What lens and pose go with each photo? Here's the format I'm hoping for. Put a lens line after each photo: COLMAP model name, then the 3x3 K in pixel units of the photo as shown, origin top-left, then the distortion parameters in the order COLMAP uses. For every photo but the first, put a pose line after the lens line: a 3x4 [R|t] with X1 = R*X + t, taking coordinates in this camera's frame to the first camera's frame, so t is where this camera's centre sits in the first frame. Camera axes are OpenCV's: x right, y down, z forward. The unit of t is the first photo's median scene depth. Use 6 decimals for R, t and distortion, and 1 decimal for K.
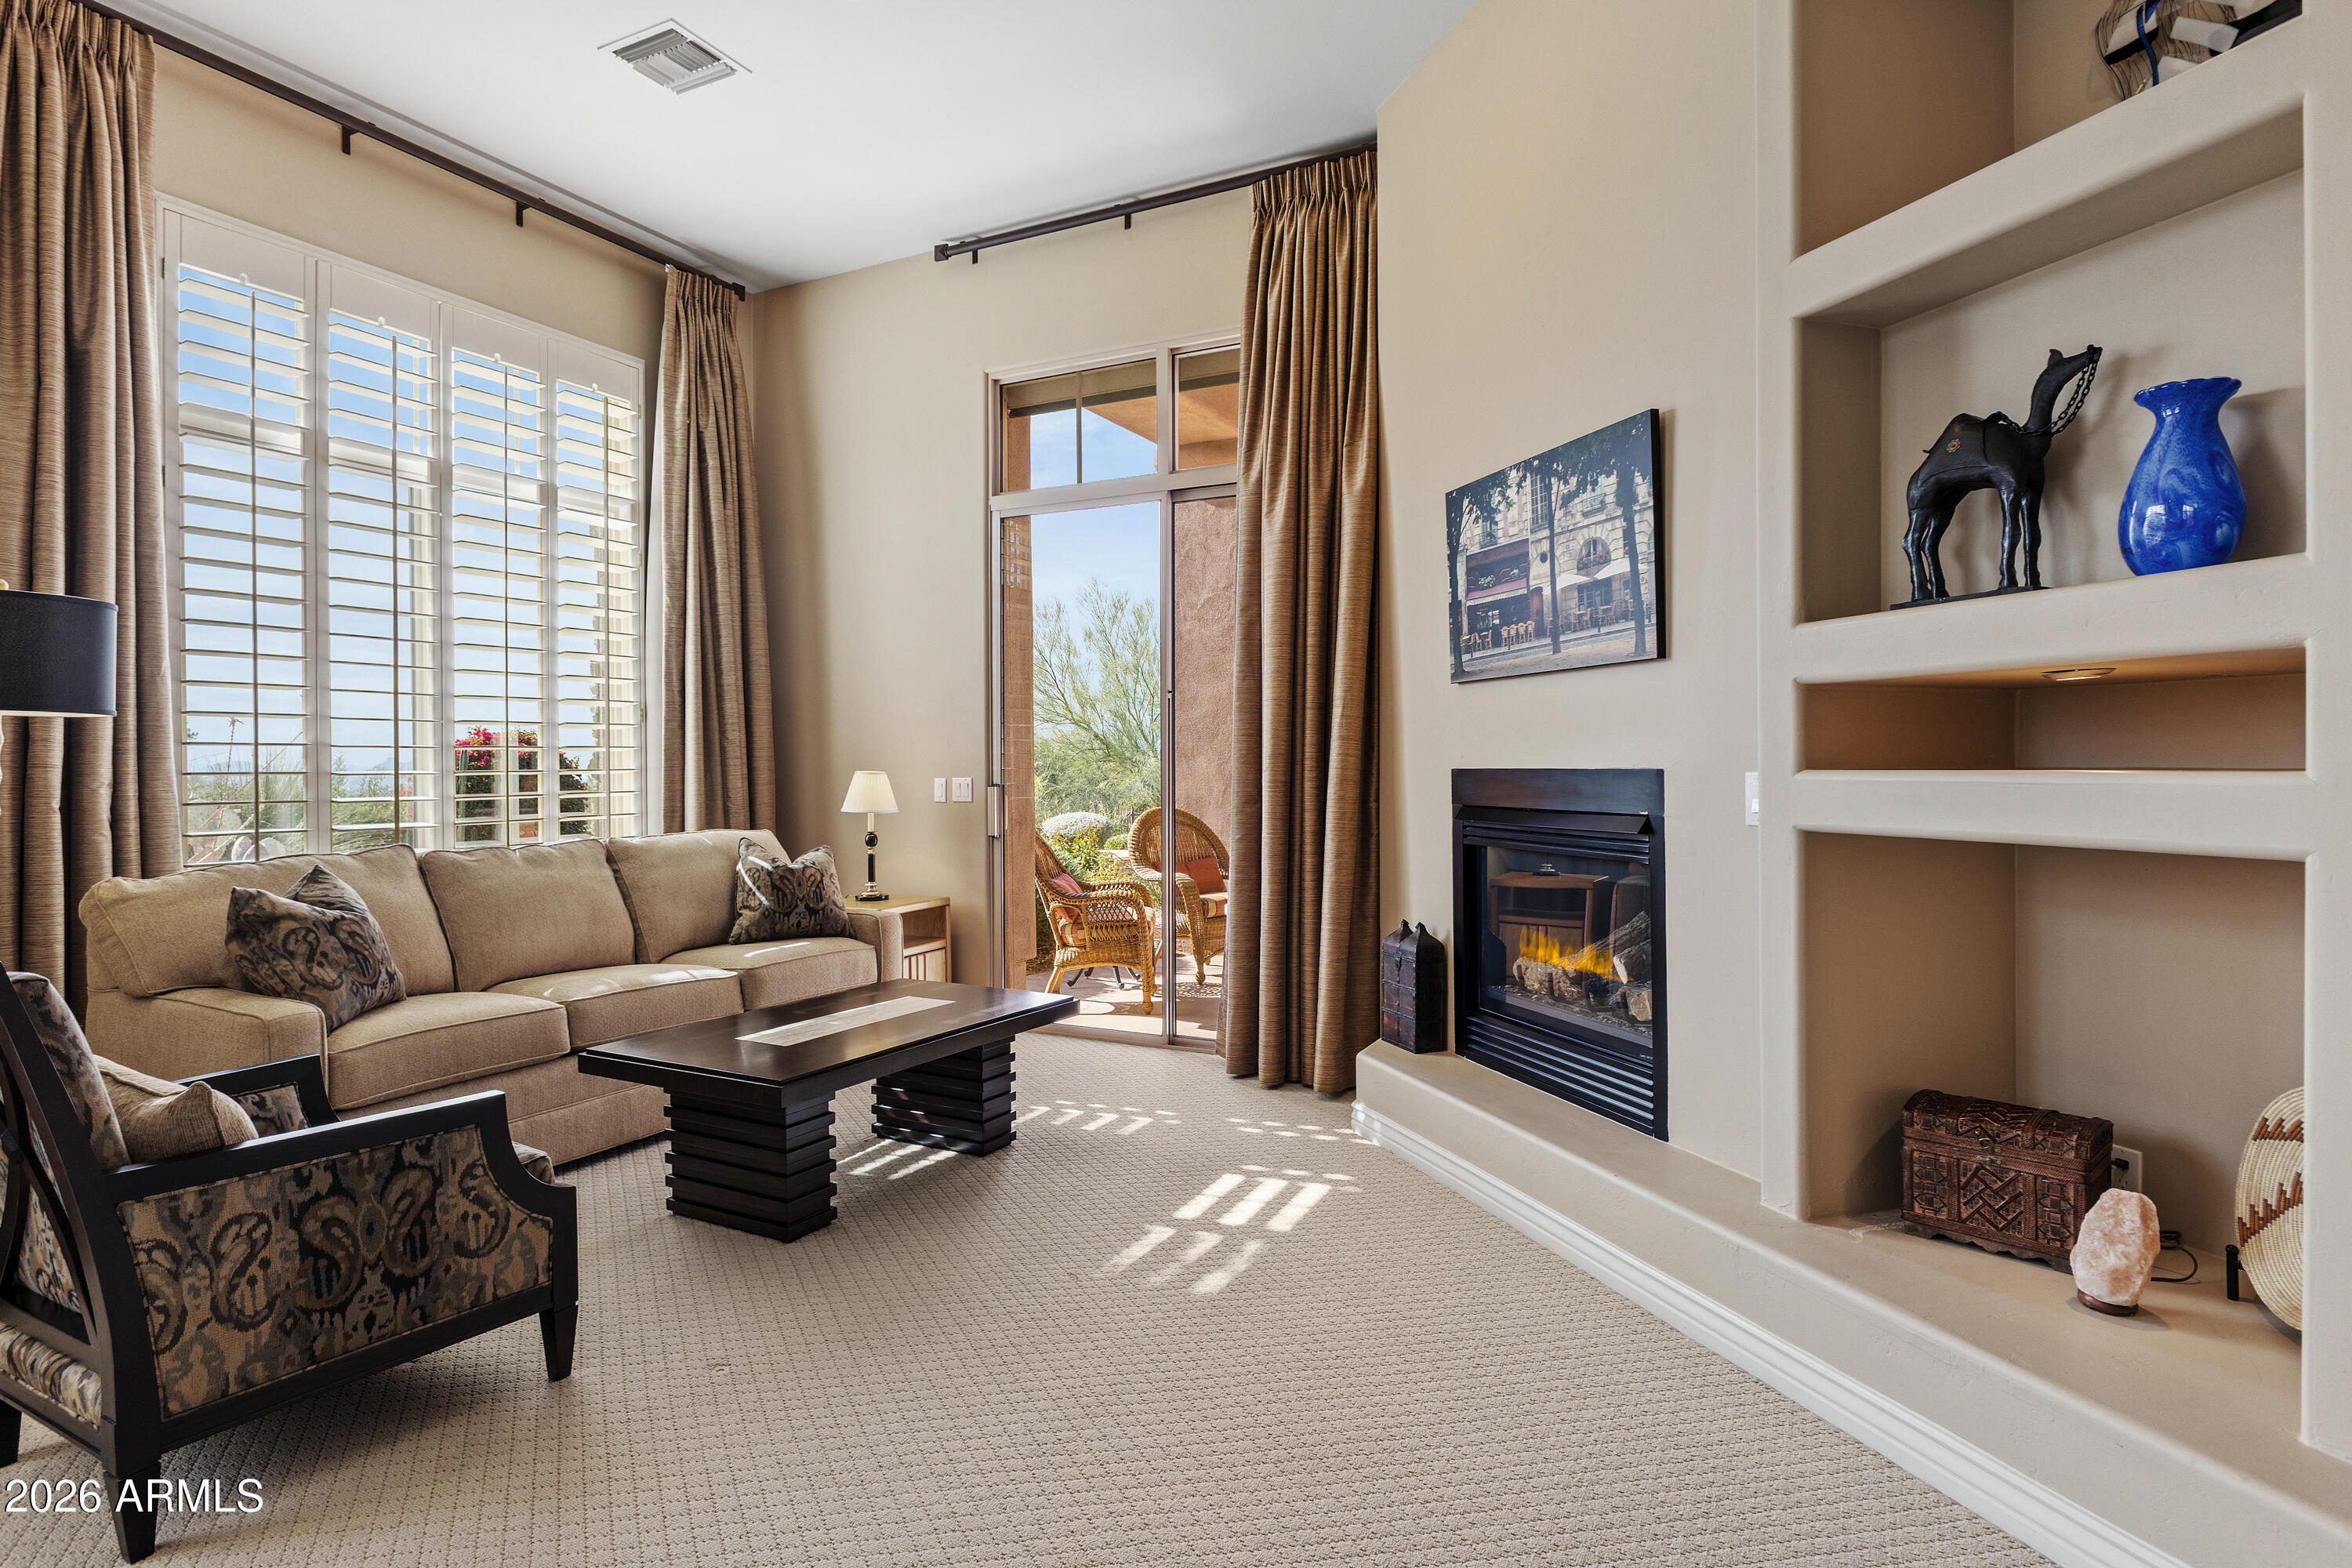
lens RADIAL K [[1237.5, 0, 1180.1], [0, 1237.5, 769.7], [0, 0, 1]] dist [0.000170, -0.002924]
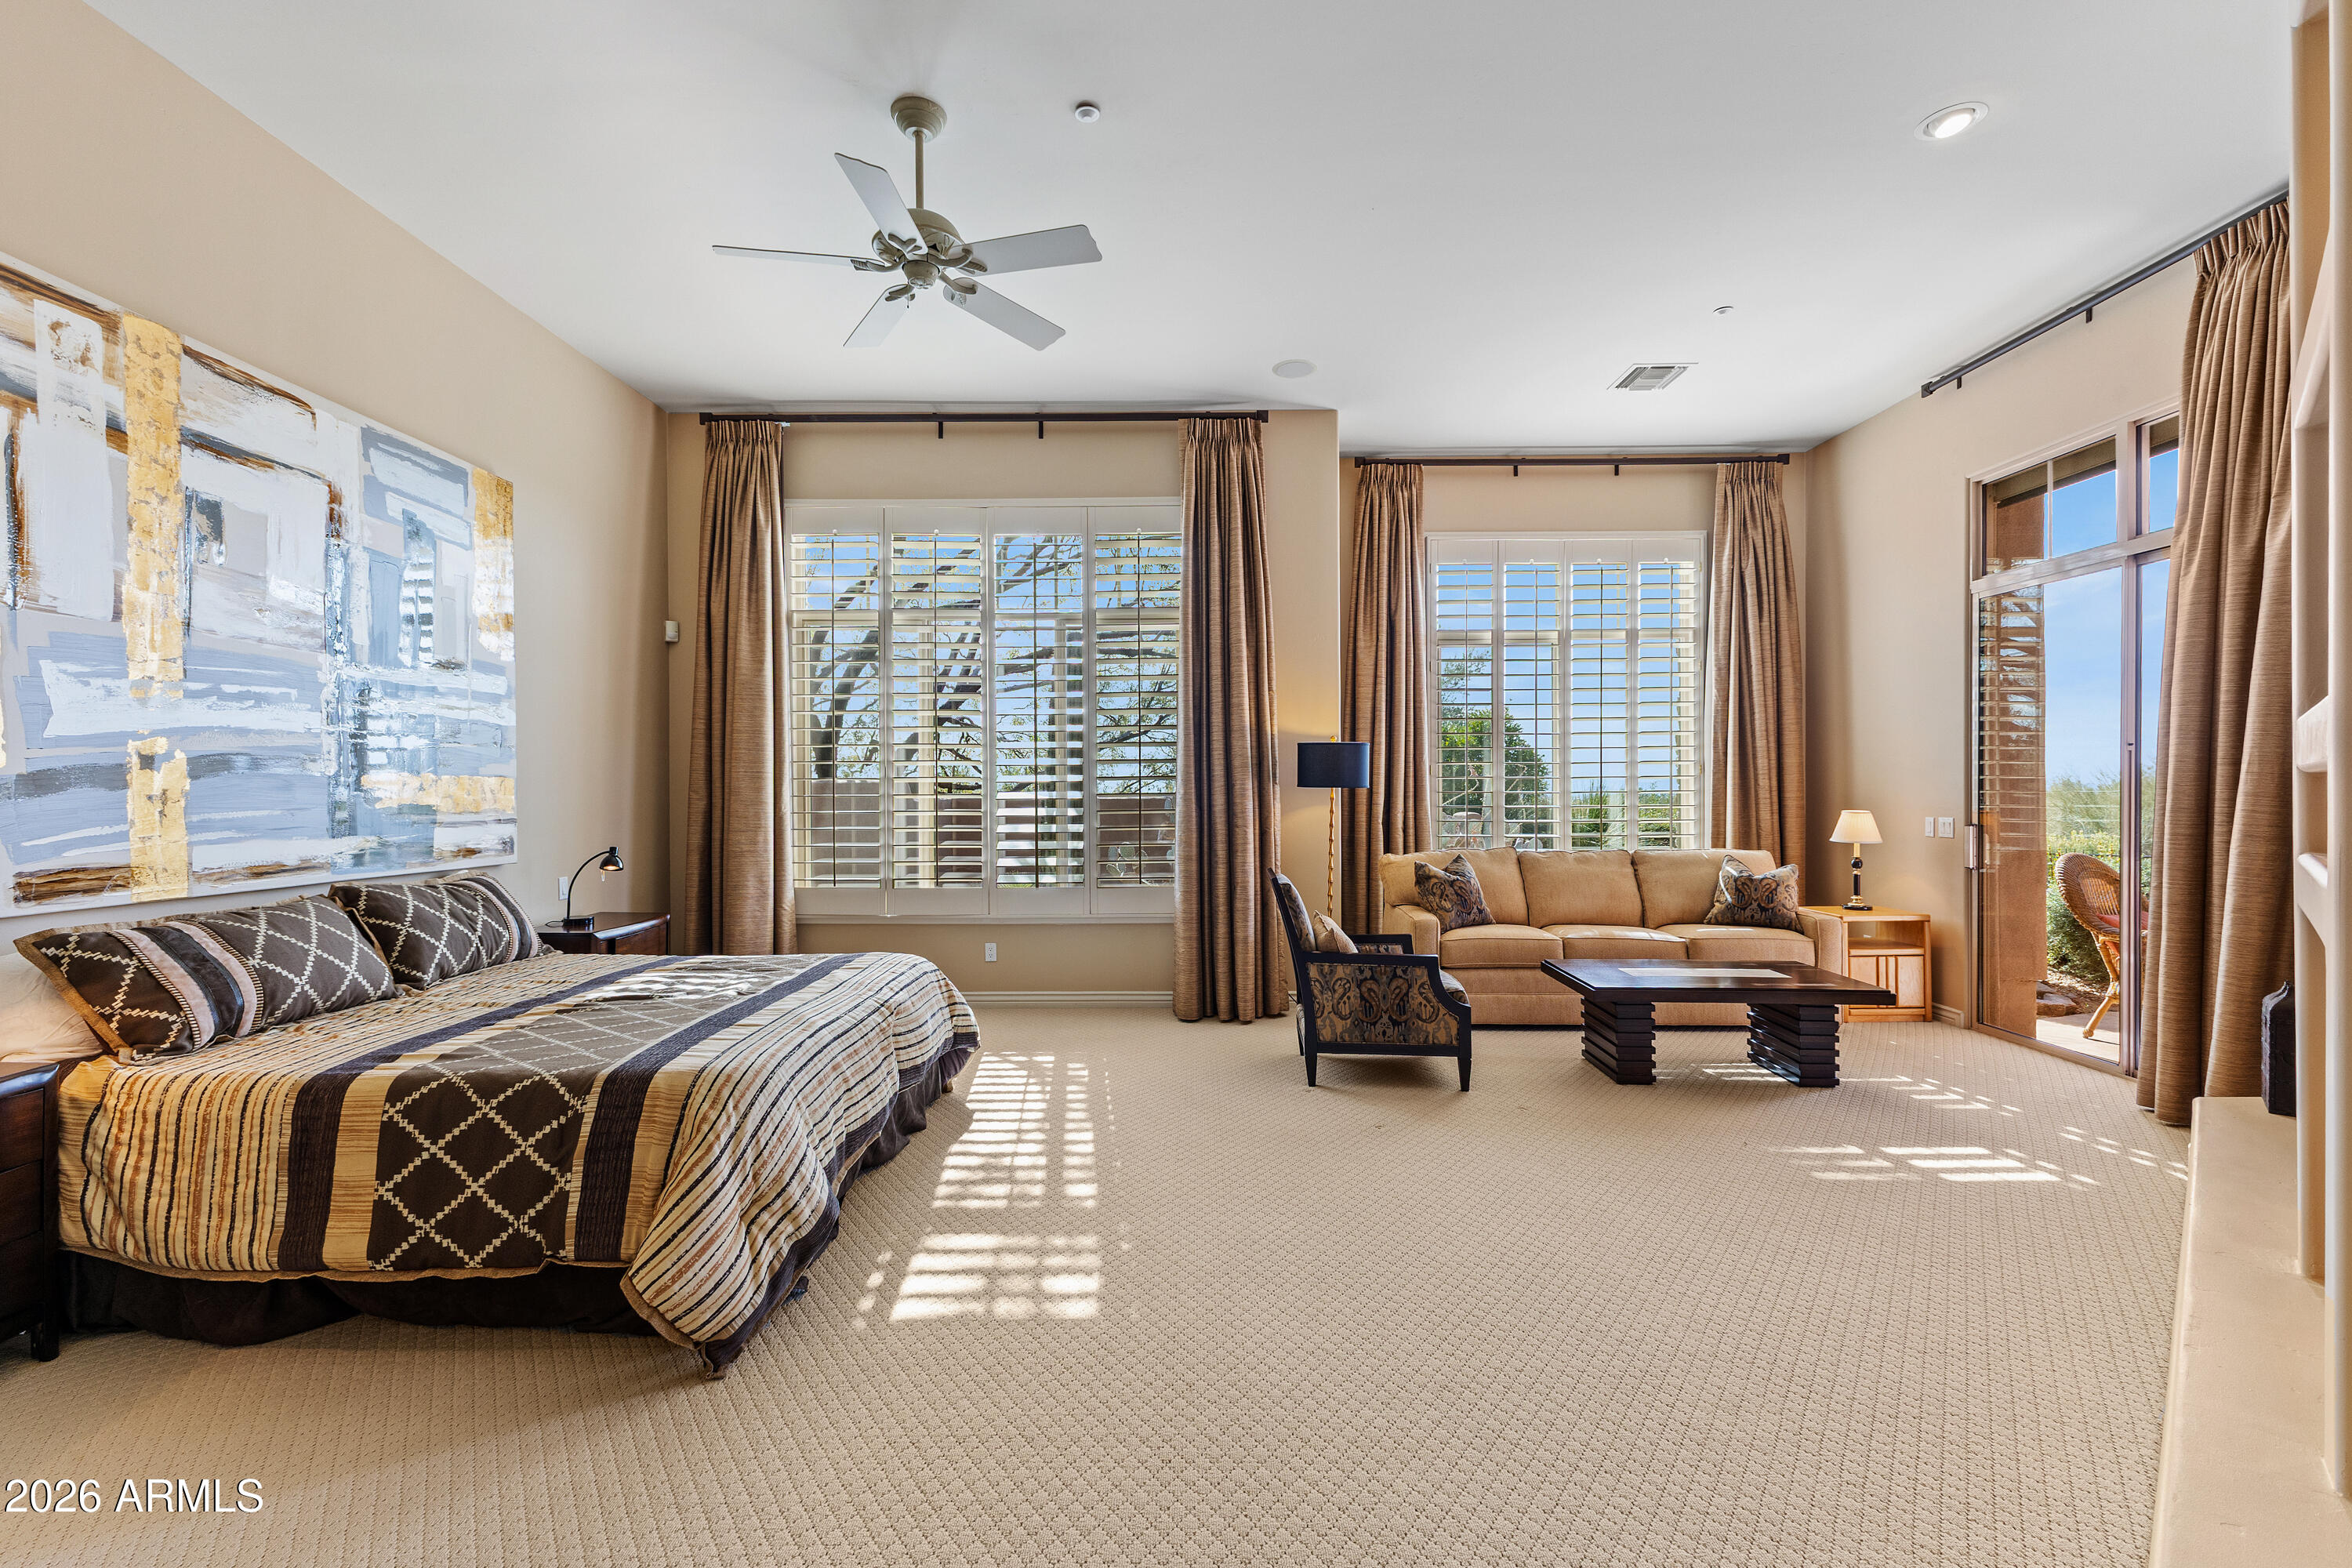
lens RADIAL K [[1014.2, 0, 1175.8], [0, 1014.2, 786.0], [0, 0, 1]] dist [0.002911, 0.000403]
pose [[0.446222, 0.002119, -0.894920, 0.472645], [-0.002471, 0.999996, 0.001135, -0.029513], [0.894919, 0.001705, 0.446226, -0.146377]]
